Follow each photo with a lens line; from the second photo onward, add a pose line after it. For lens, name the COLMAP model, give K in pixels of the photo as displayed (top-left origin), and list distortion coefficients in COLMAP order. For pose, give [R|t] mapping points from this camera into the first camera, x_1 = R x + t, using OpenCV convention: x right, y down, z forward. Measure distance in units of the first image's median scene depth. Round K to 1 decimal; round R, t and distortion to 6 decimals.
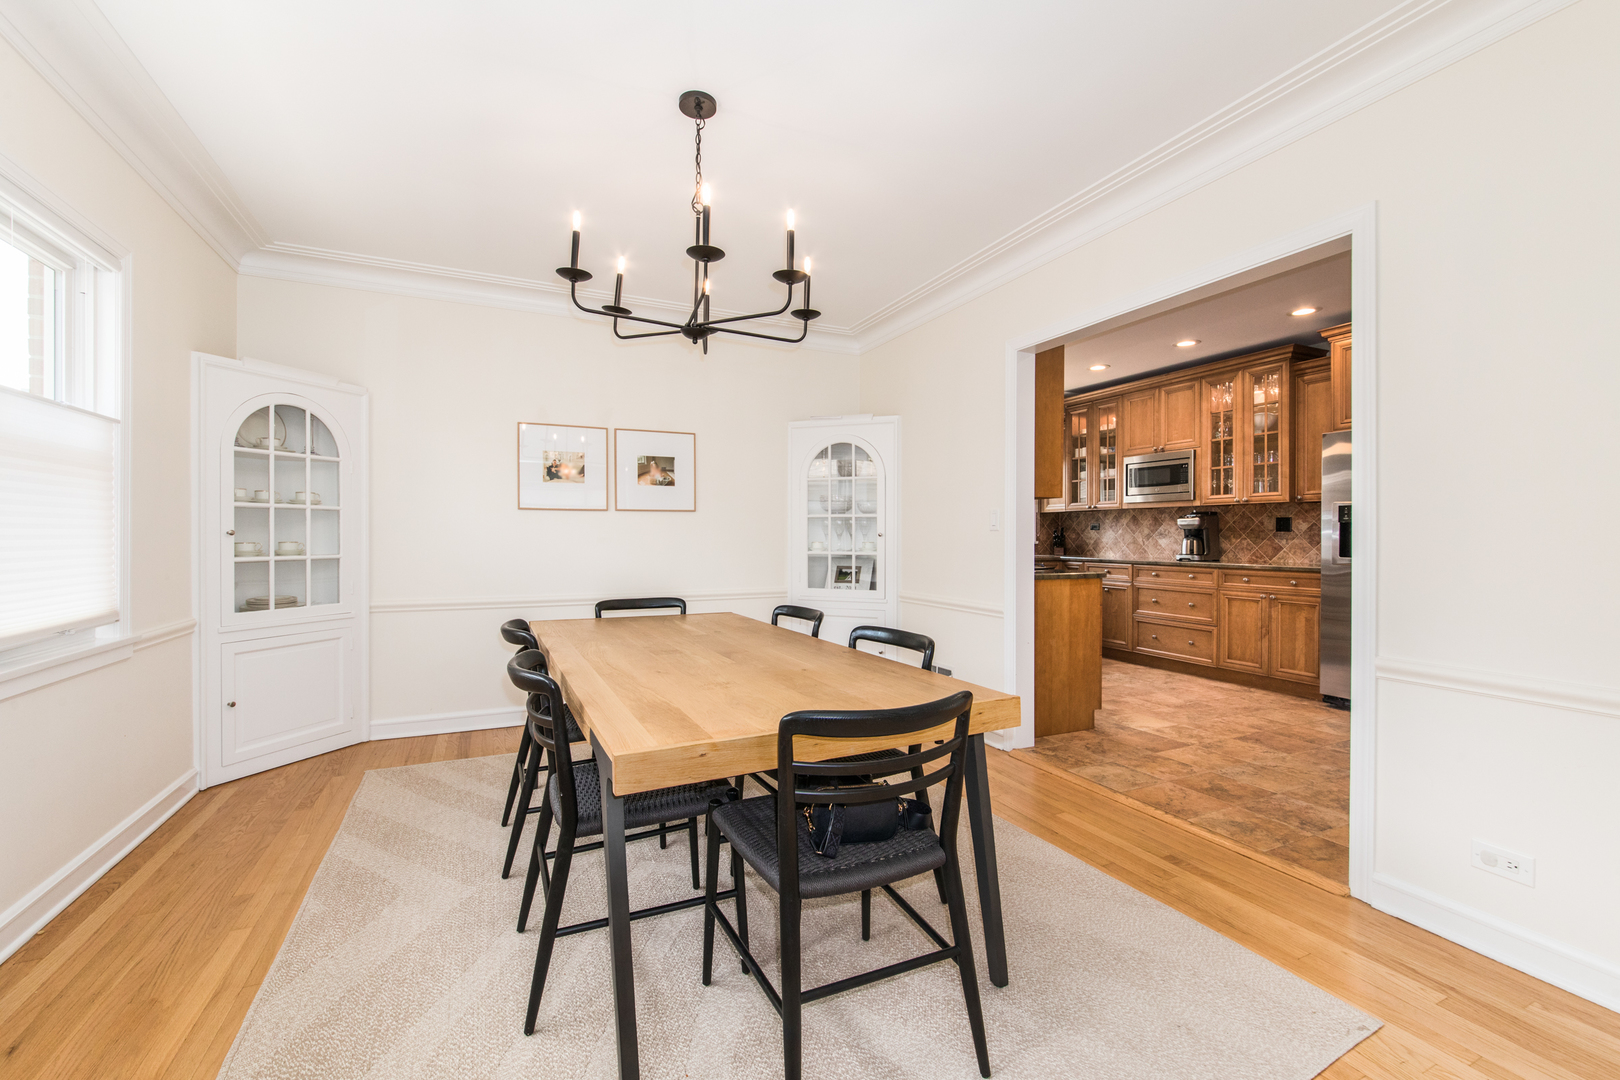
lens RADIAL K [[683.4, 0, 798.0], [0, 683.4, 539.5], [0, 0, 1]] dist [-0.002530, -0.000579]
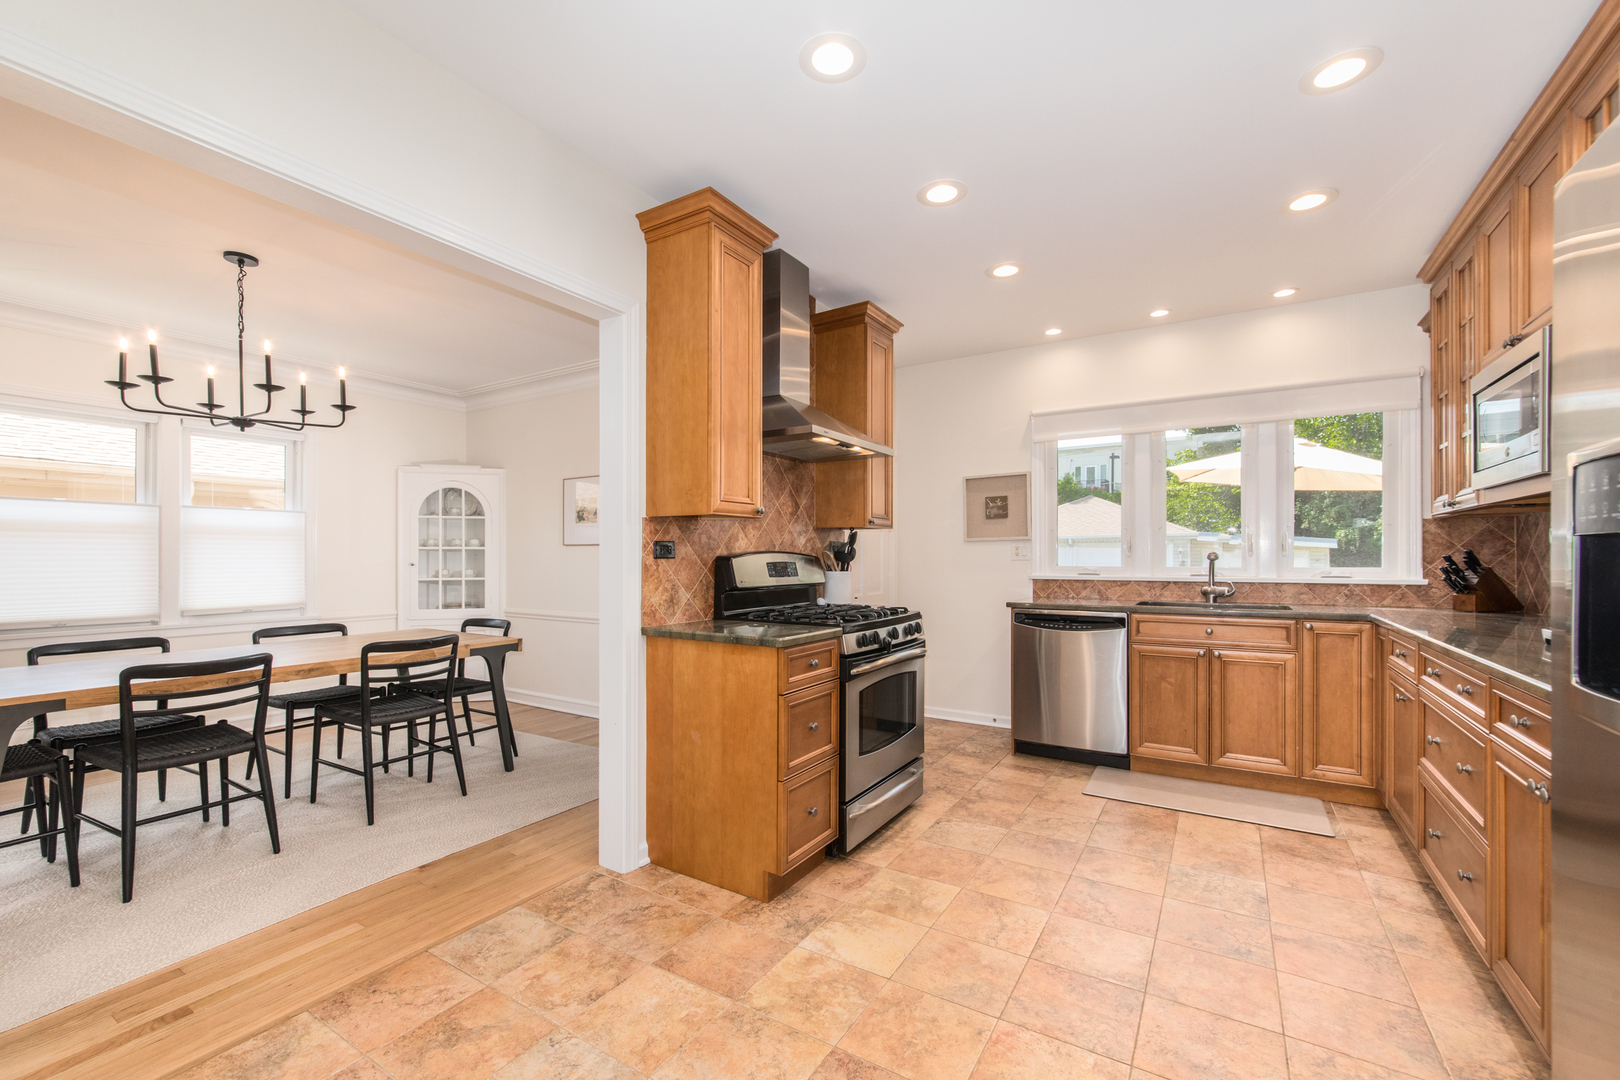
lens RADIAL K [[661.5, 0, 803.3], [0, 661.5, 554.5], [0, 0, 1]] dist [-0.015891, 0.004915]
pose [[0.551339, -0.006699, -0.834254, 0.686384], [-0.001643, 0.999957, -0.009115, -0.012852], [0.834280, 0.006396, 0.551304, 0.528469]]
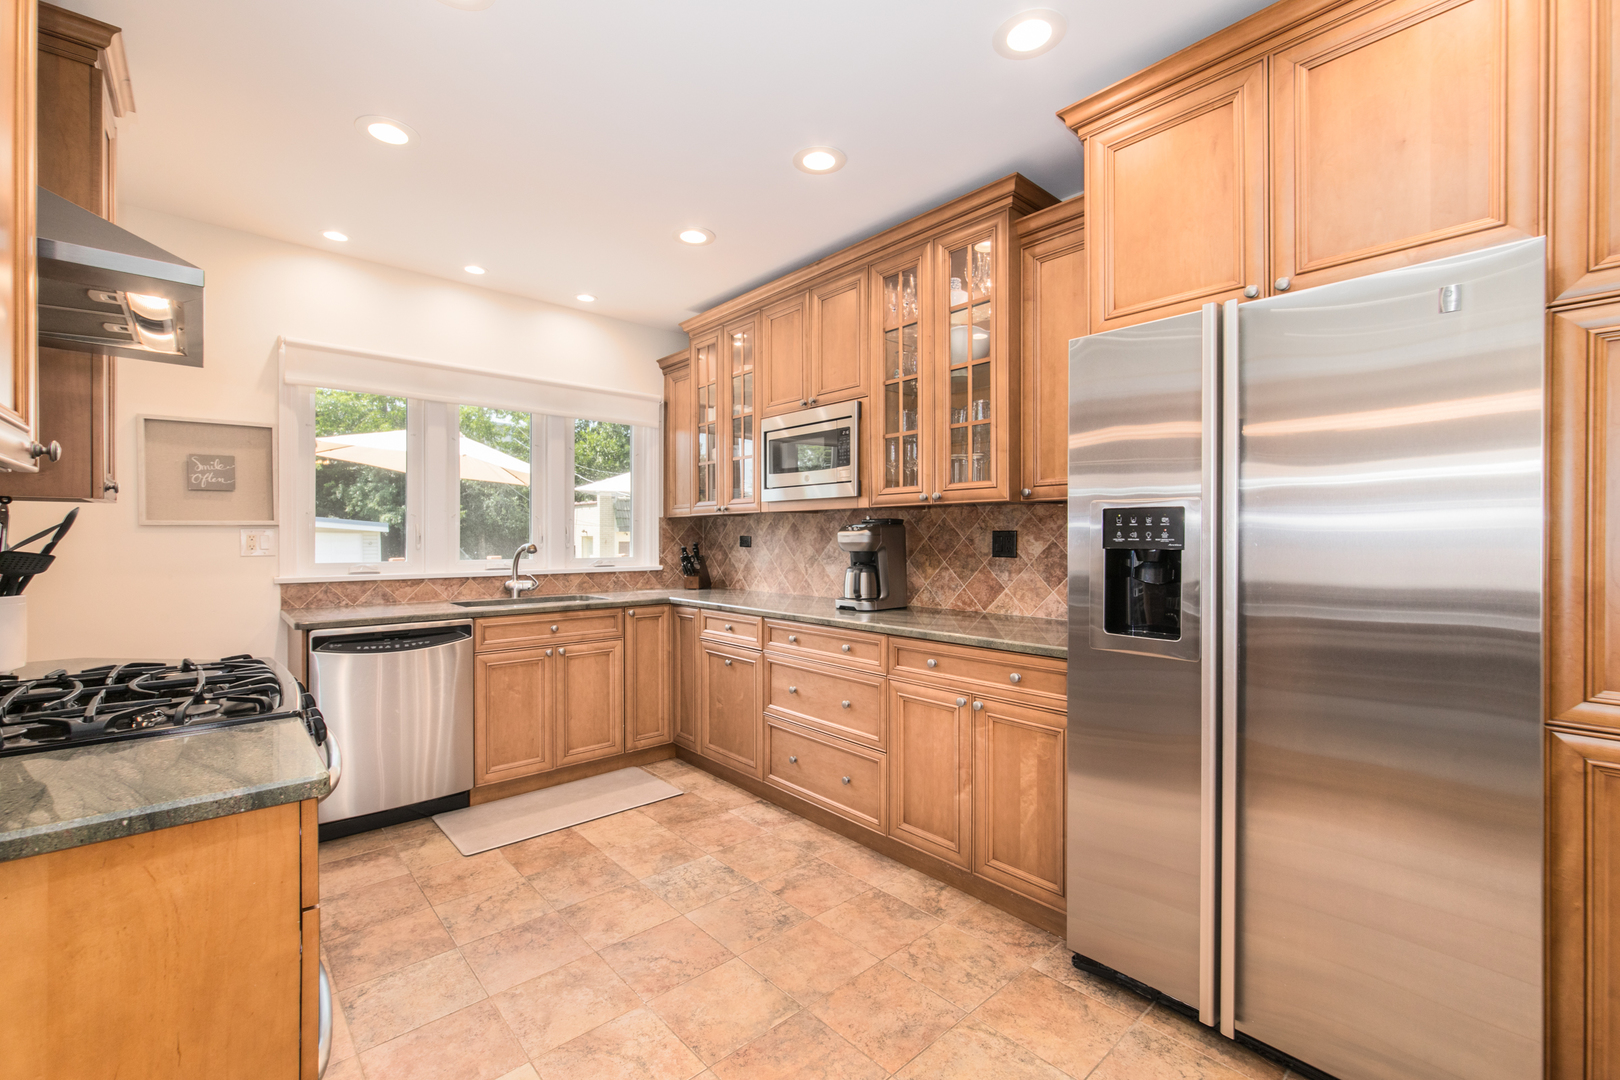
lens RADIAL K [[683.4, 0, 806.5], [0, 683.4, 539.6], [0, 0, 1]] dist [-0.002530, -0.000579]
pose [[0.954594, -0.002752, 0.297897, 0.404031], [0.003662, 0.999990, -0.002495, -0.024841], [-0.297887, 0.003473, 0.954595, 0.535216]]
